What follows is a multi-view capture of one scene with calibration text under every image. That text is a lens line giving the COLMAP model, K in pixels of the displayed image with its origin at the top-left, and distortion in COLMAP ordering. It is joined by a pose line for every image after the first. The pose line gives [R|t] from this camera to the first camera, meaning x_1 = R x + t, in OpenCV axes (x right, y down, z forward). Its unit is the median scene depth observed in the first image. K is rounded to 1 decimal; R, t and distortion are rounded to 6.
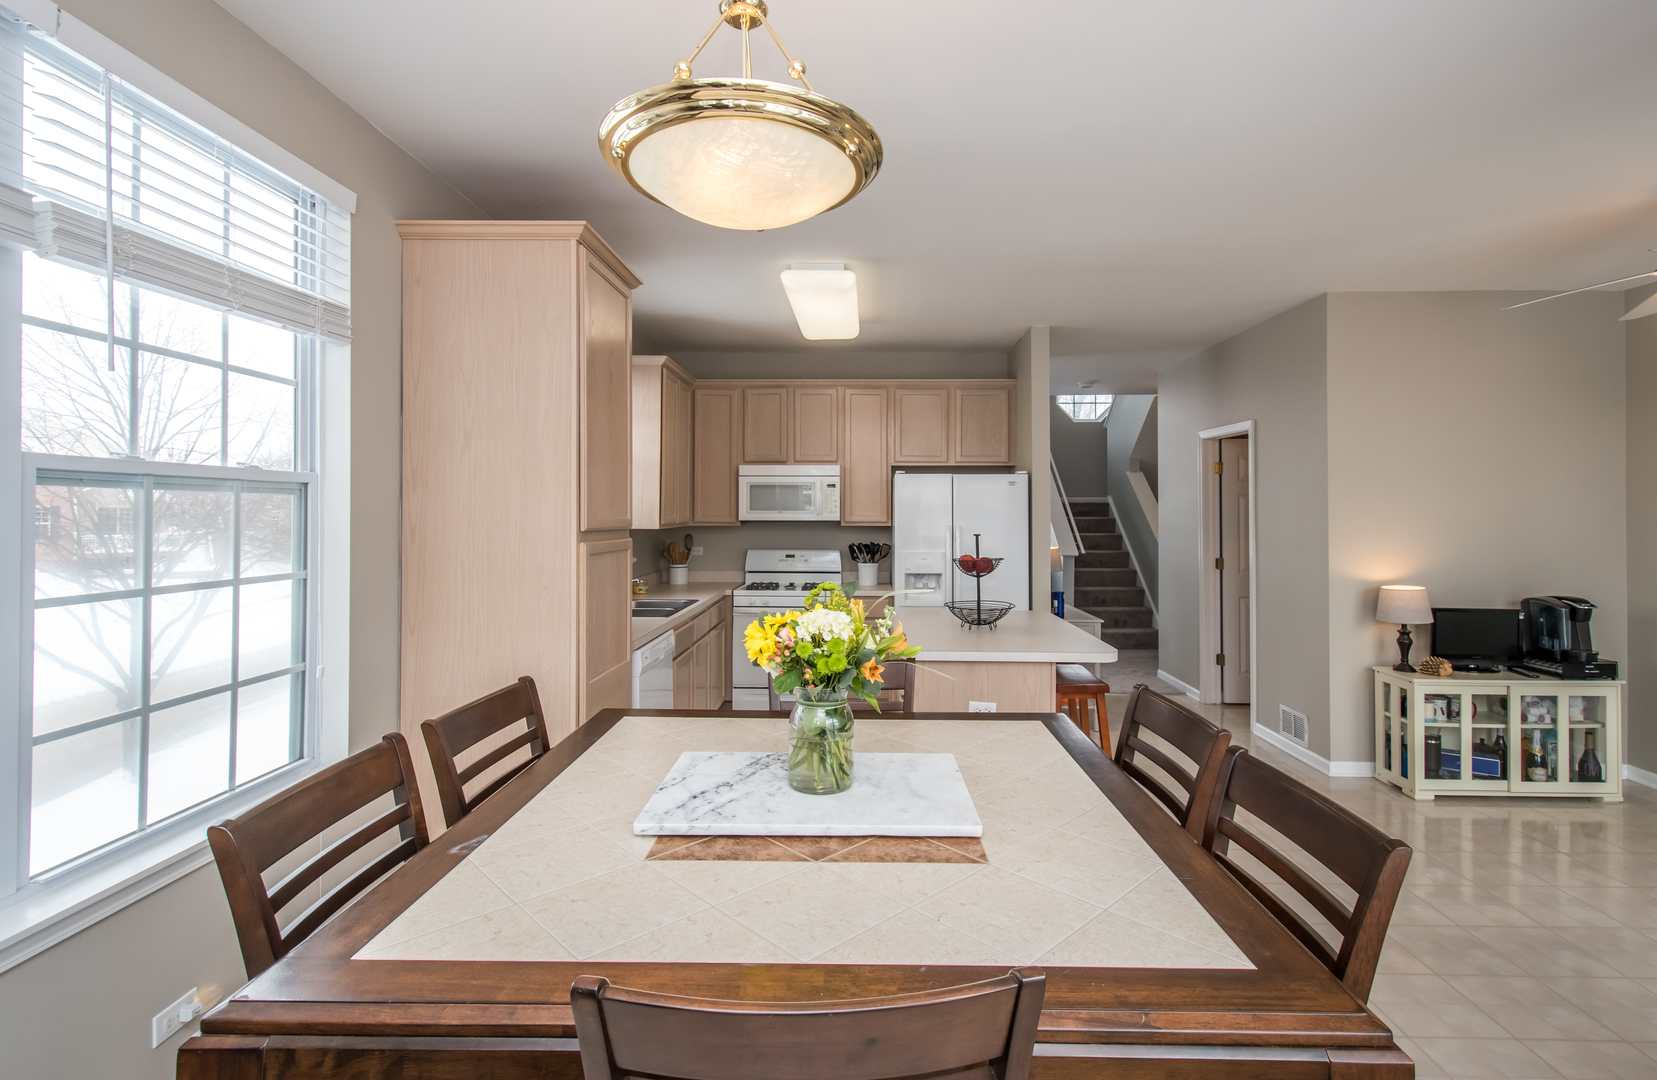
lens RADIAL K [[783.4, 0, 837.2], [0, 783.4, 502.4], [0, 0, 1]] dist [0.000167, -0.000070]
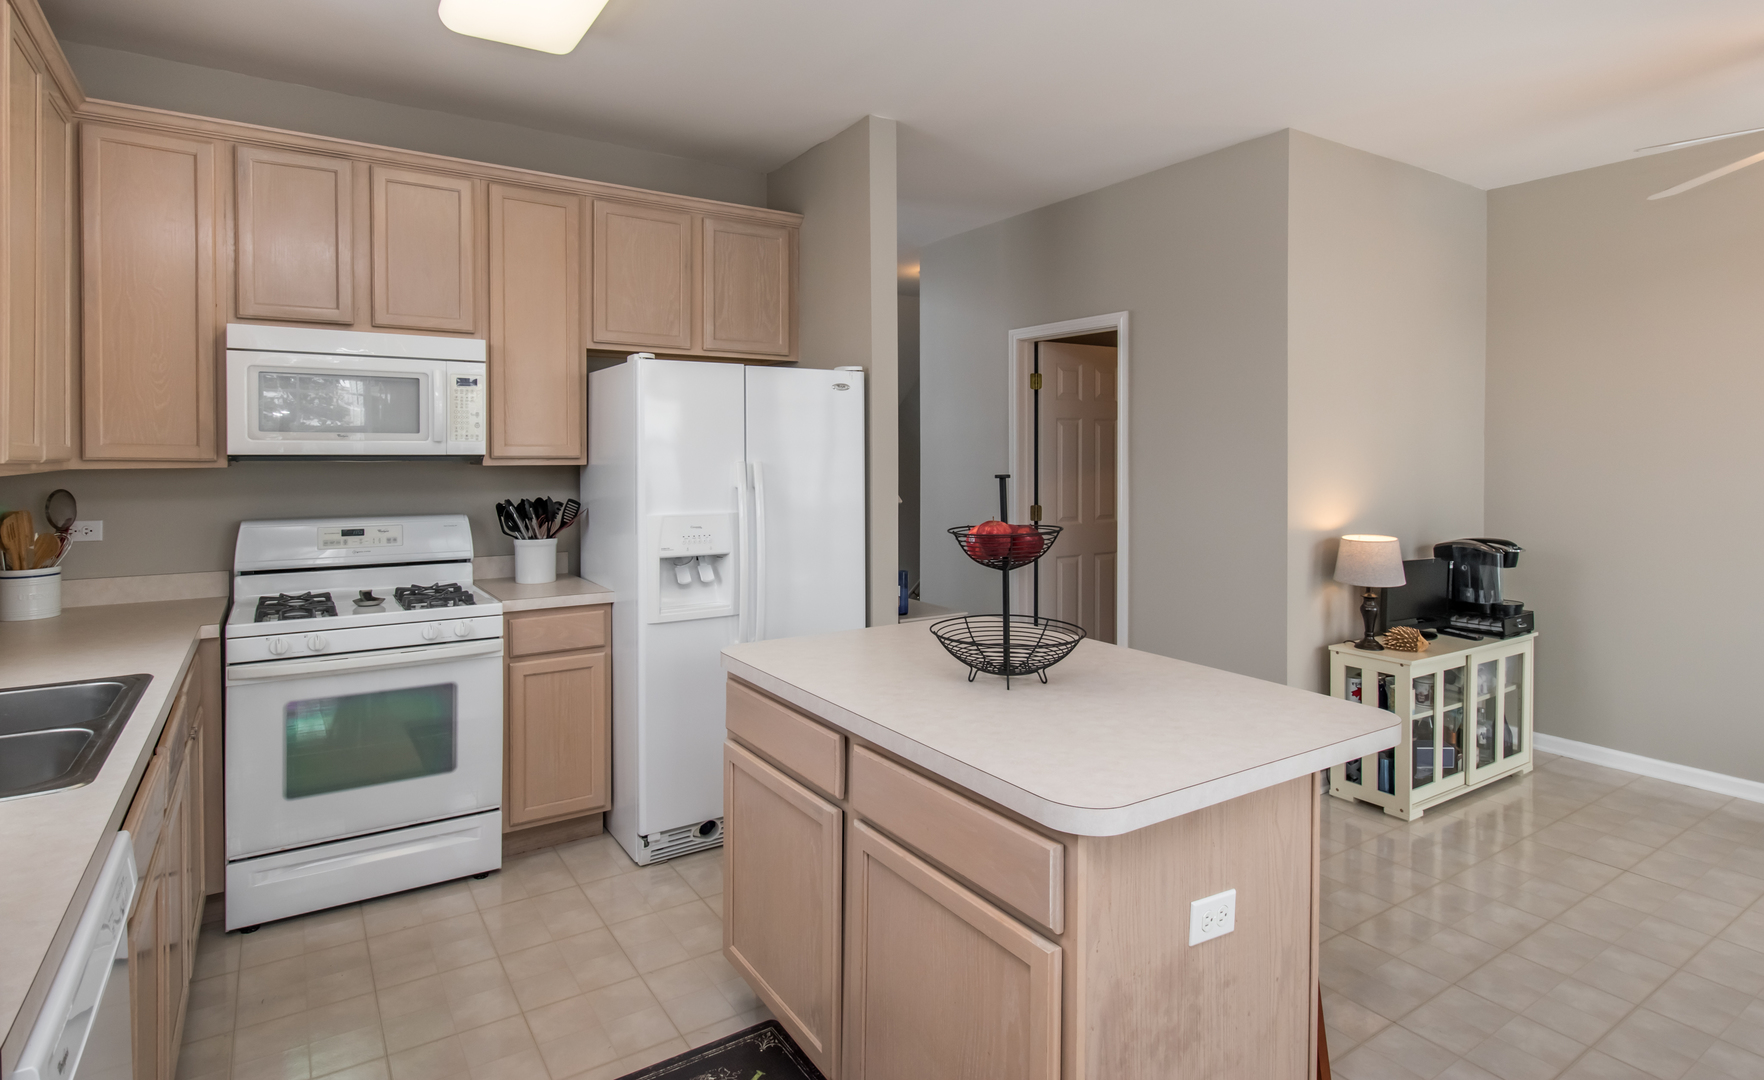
lens RADIAL K [[908.0, 0, 874.0], [0, 908.0, 463.0], [0, 0, 1]] dist [0.001726, -0.002031]
pose [[0.821937, -0.007375, 0.569531, -0.122392], [-0.005600, 0.999763, 0.021028, 0.015754], [-0.569551, -0.020473, 0.821701, 0.416558]]
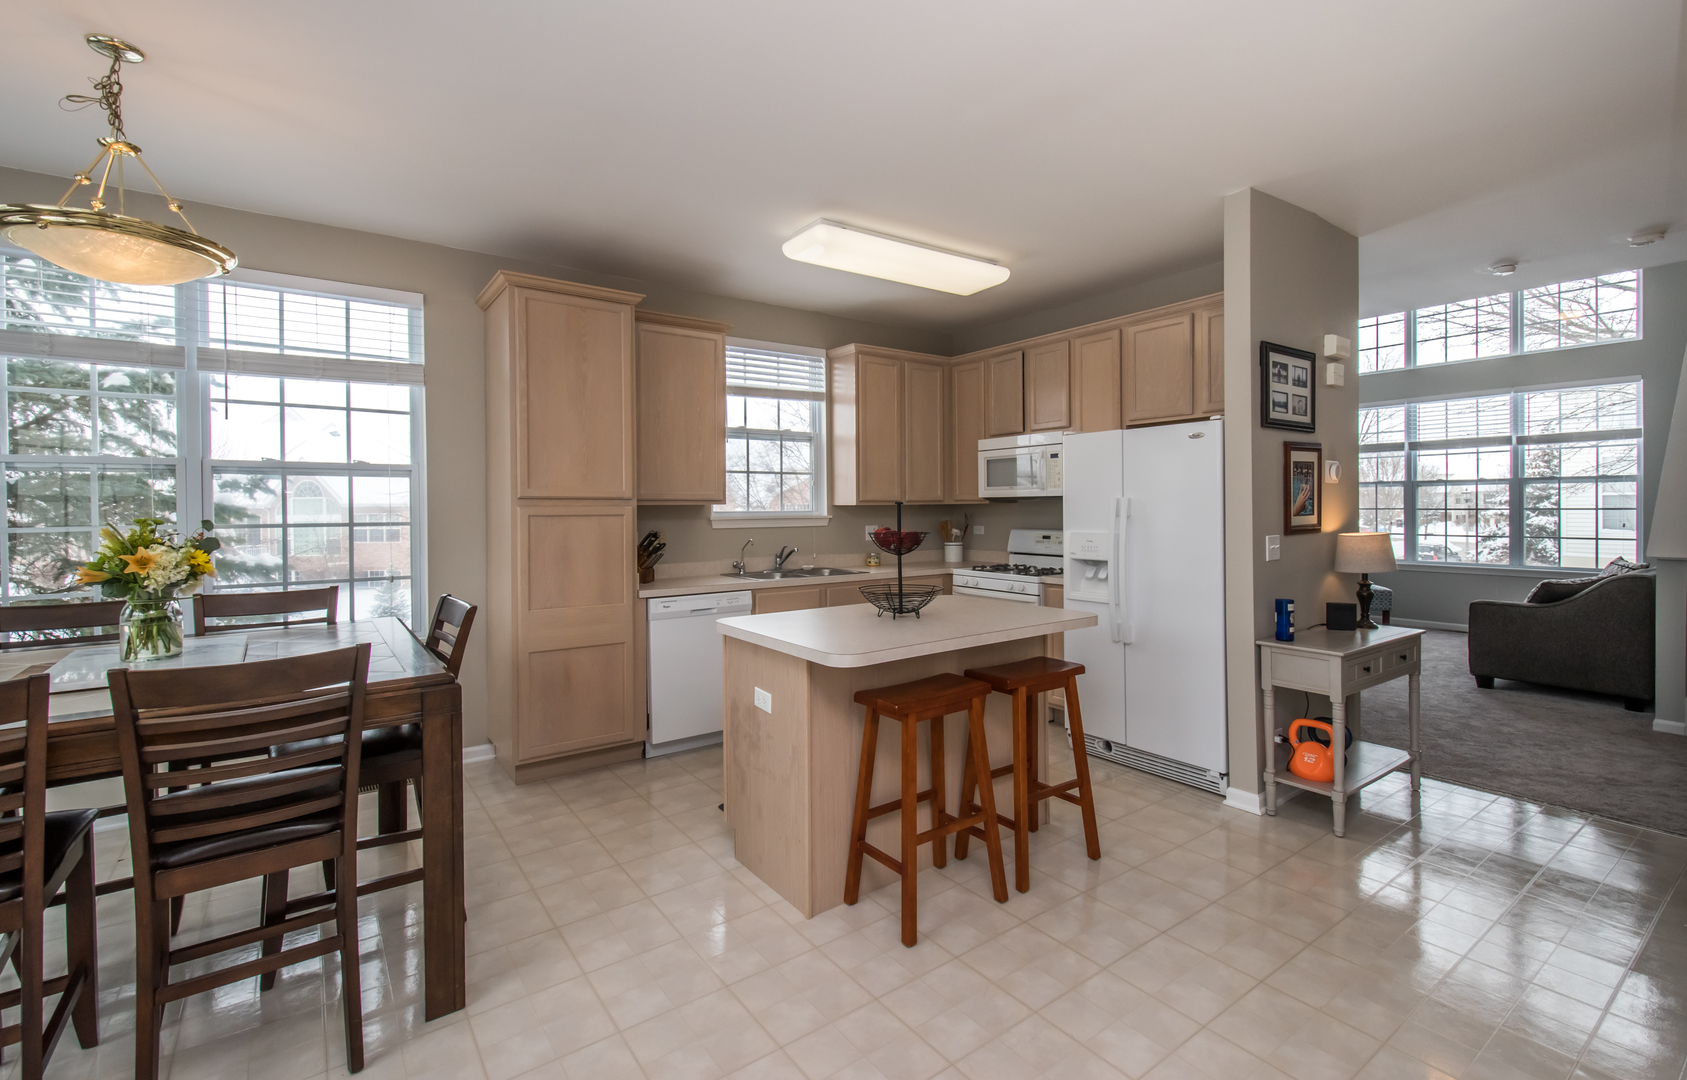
lens RADIAL K [[742.7, 0, 848.2], [0, 742.7, 507.8], [0, 0, 1]] dist [0.000538, 0.000089]
pose [[0.609354, -0.006326, -0.792873, 0.515674], [0.018705, 0.999805, 0.006398, 0.027530], [0.792678, -0.018729, 0.609353, 0.331601]]
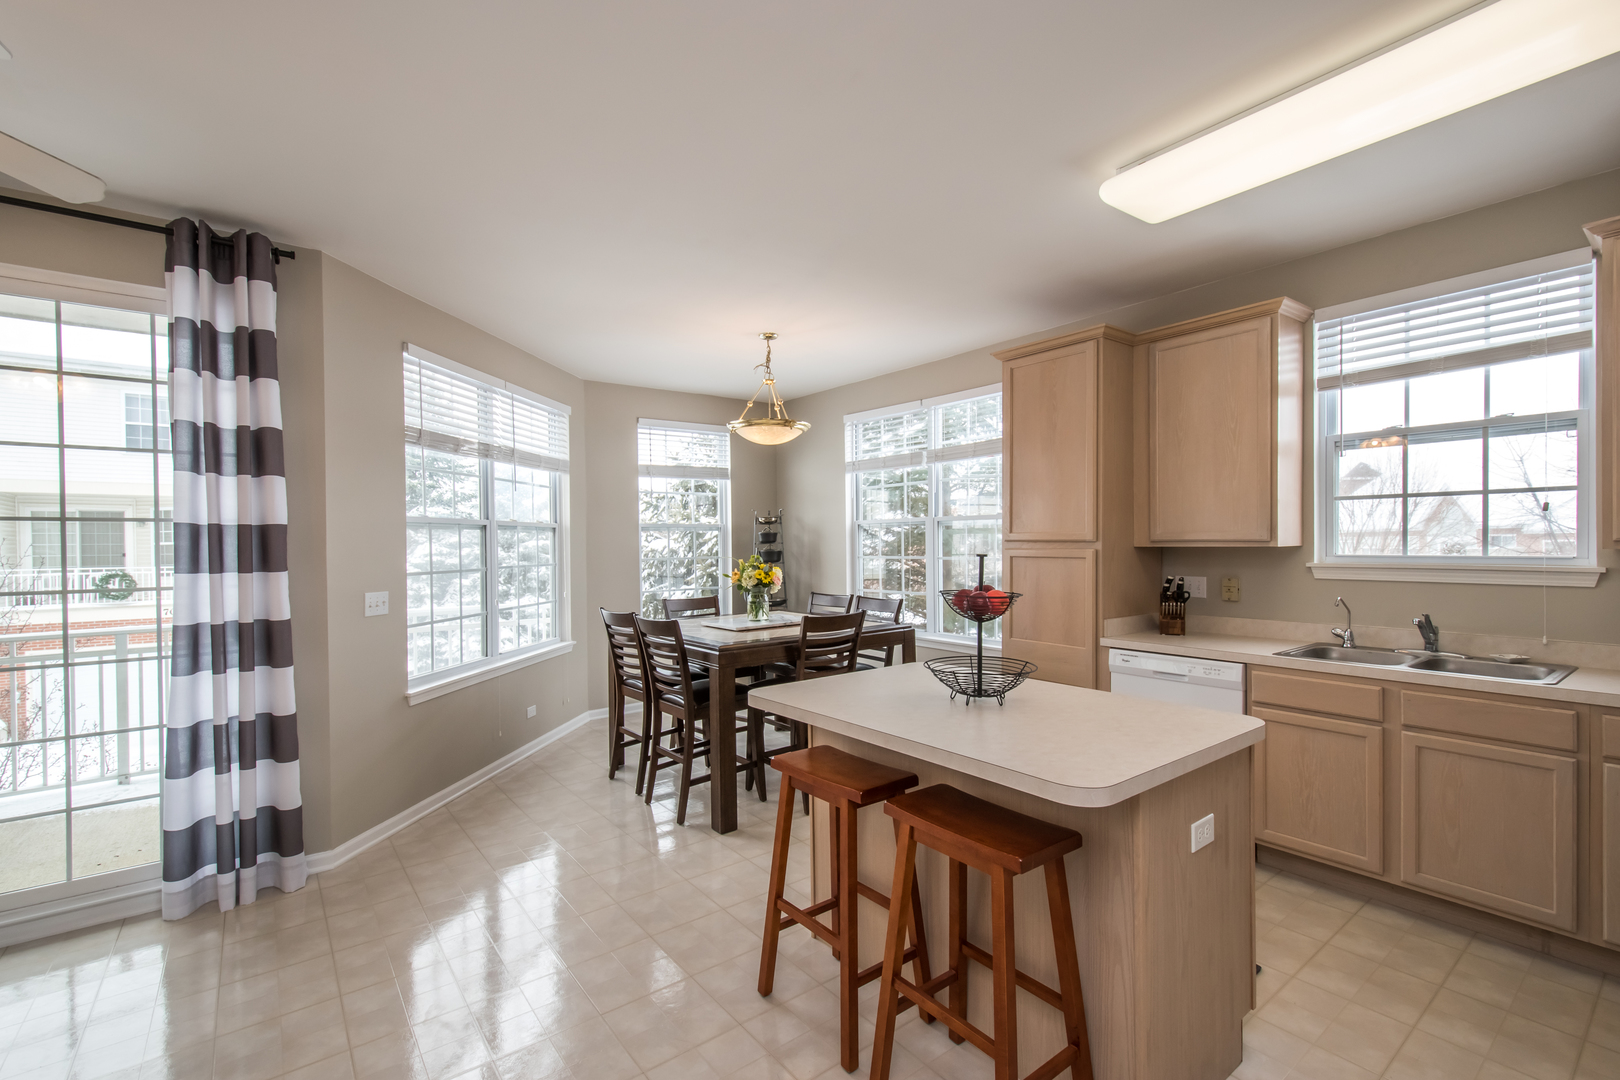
lens RADIAL K [[697.0, 0, 822.8], [0, 697.0, 551.5], [0, 0, 1]] dist [0.000073, -0.000059]
pose [[-0.767363, 0.015491, -0.641026, 0.433602], [0.016168, 0.999858, 0.004808, 0.021697], [0.641009, -0.006674, -0.767504, 0.913979]]
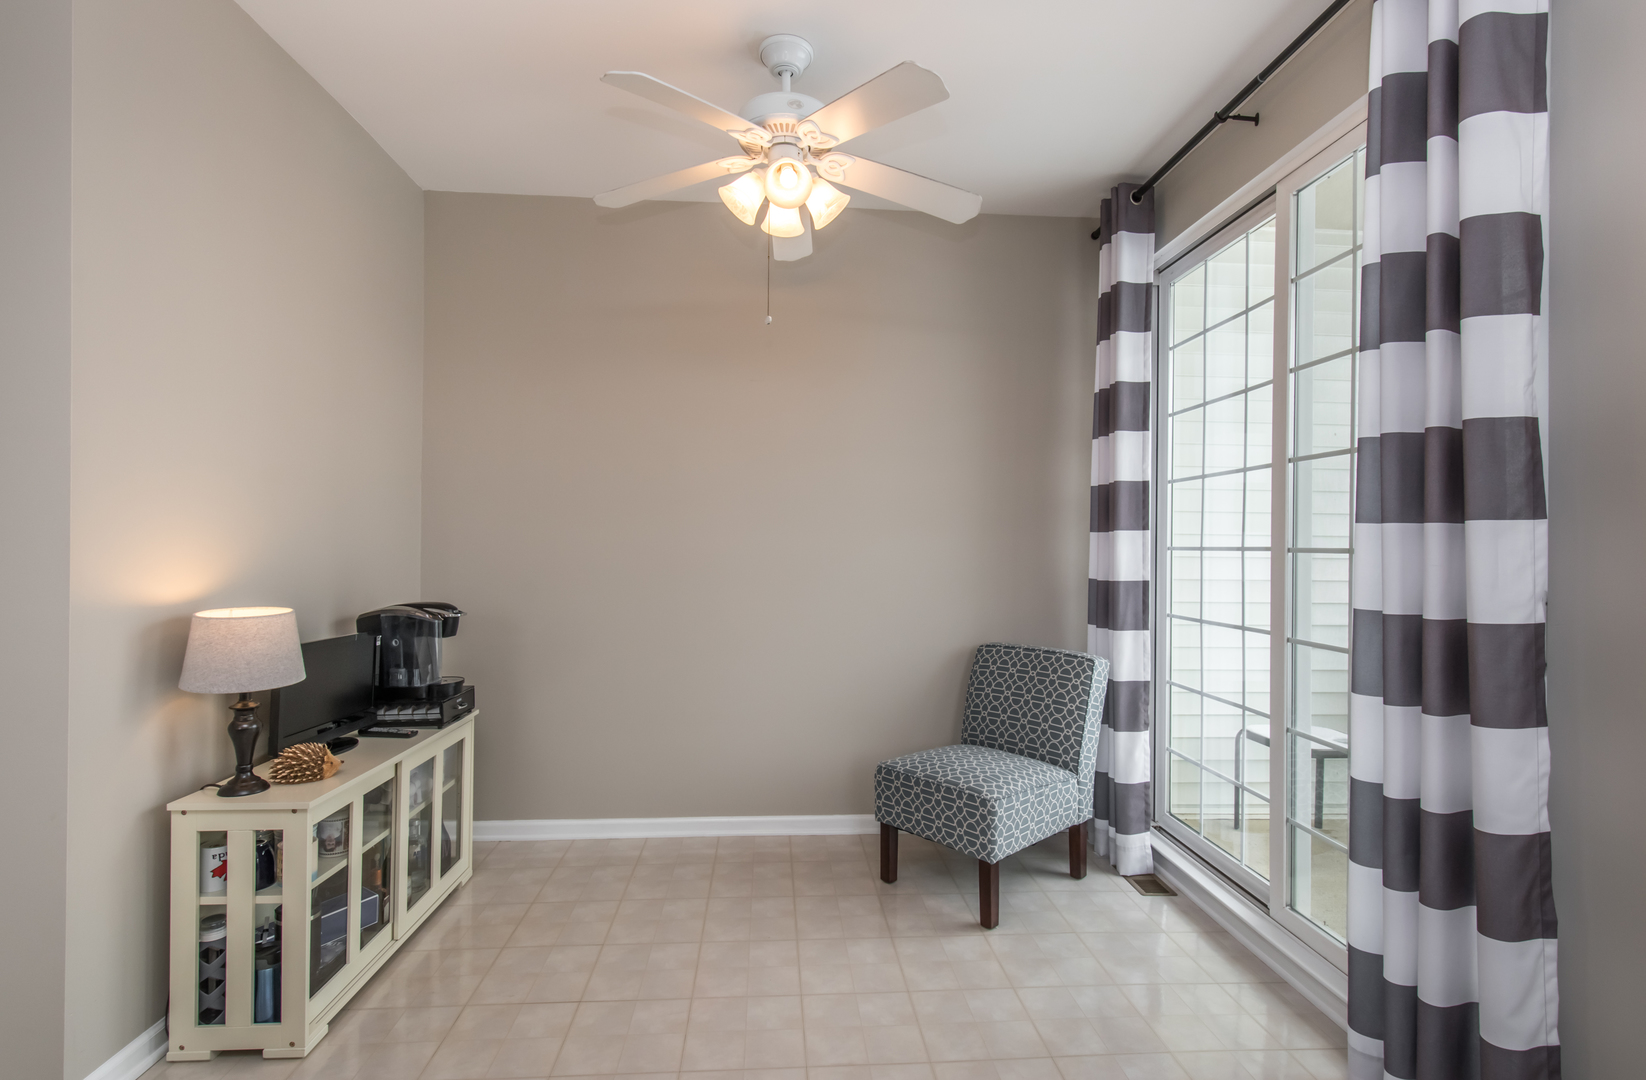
lens RADIAL K [[783.2, 0, 824.7], [0, 783.2, 537.1], [0, 0, 1]] dist [-0.001377, -0.000995]
pose [[-0.097414, 0.005808, 0.995227, 0.168908], [-0.022471, 0.999715, -0.008034, 0.044769], [-0.994990, -0.023146, -0.097256, 0.526864]]
